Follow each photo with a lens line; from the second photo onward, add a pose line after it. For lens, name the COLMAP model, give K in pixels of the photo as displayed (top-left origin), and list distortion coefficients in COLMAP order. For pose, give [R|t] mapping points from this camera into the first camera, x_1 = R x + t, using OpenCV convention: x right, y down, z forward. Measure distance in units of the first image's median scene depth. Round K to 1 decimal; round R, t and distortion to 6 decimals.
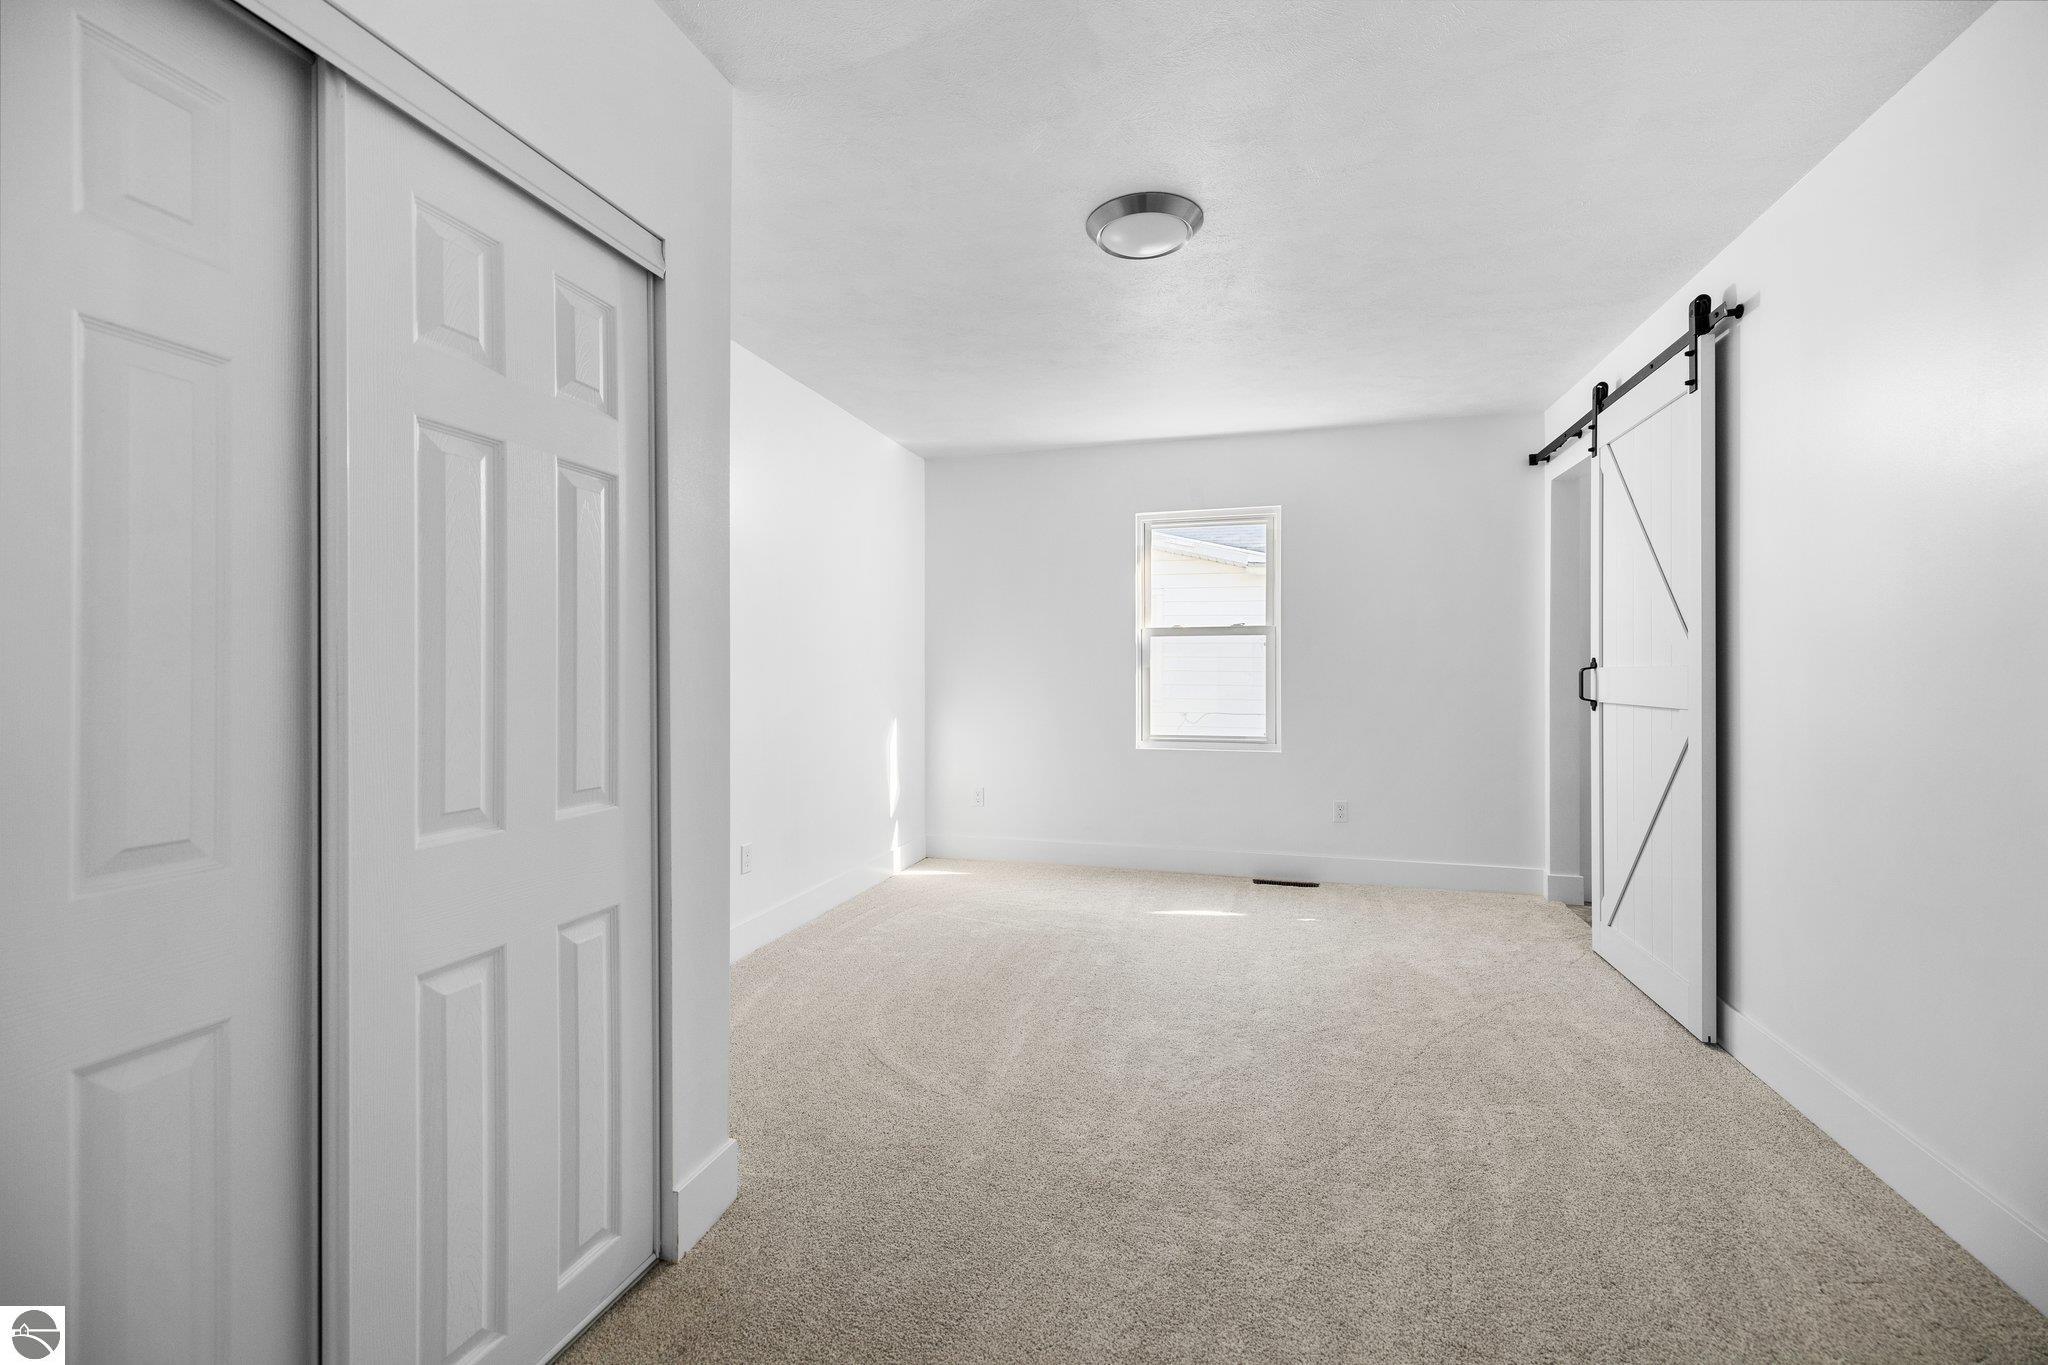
lens RADIAL K [[860.6, 0, 1026.9], [0, 860.6, 671.7], [0, 0, 1]] dist [-0.002653, -0.000424]
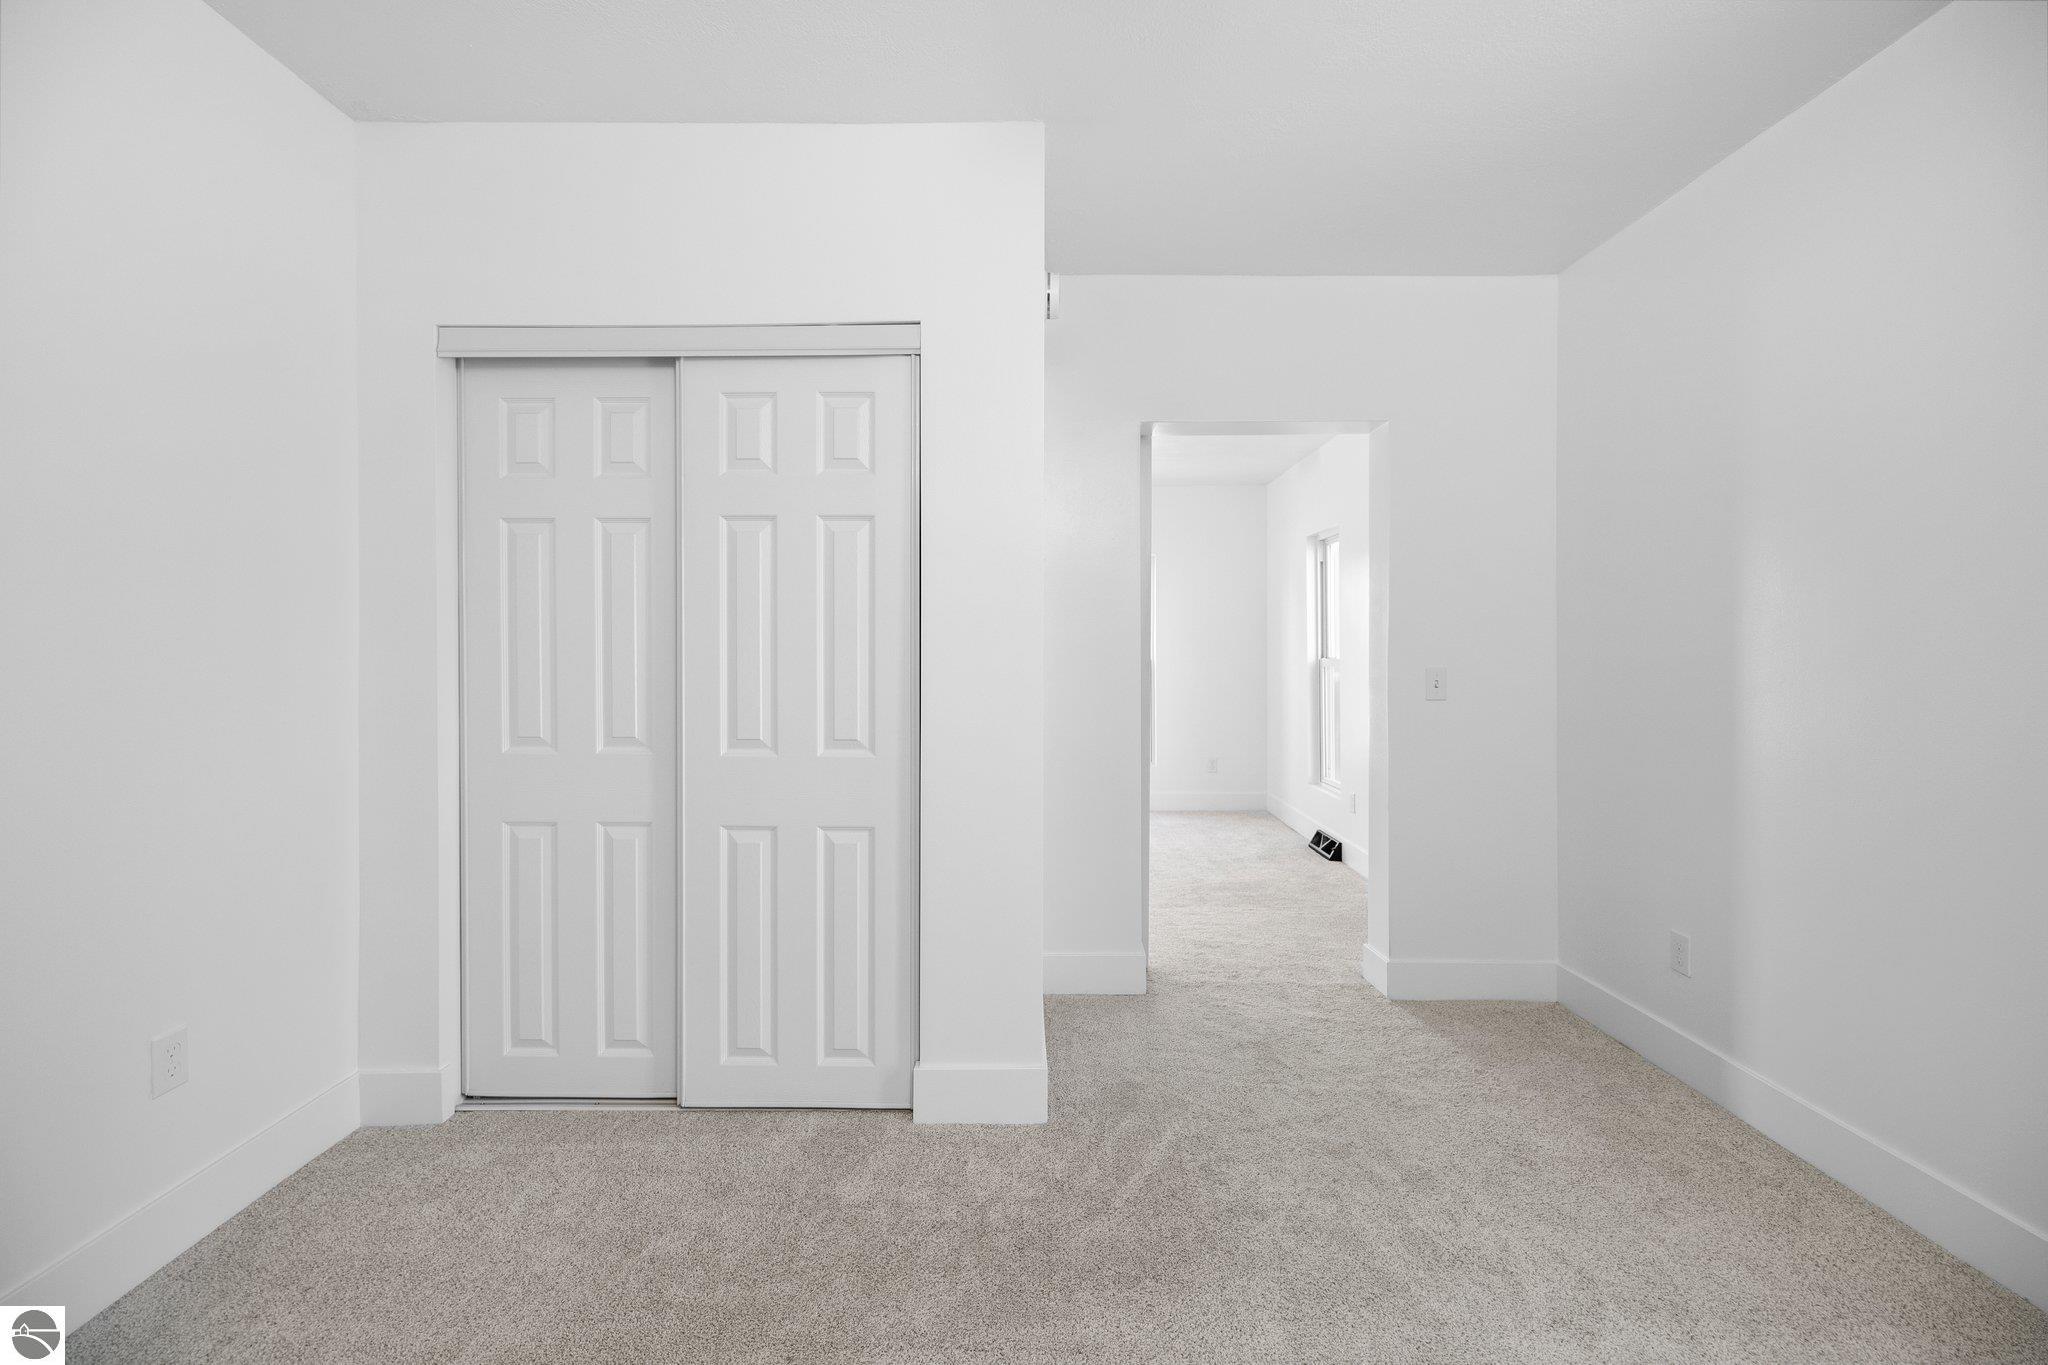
lens RADIAL K [[860.6, 0, 1026.9], [0, 860.6, 671.7], [0, 0, 1]] dist [-0.002653, -0.000424]
pose [[0.244093, 0.012801, -0.969667, 1.057492], [-0.008495, 0.999903, 0.011062, 0.001459], [0.969715, 0.005537, 0.244178, 1.021372]]
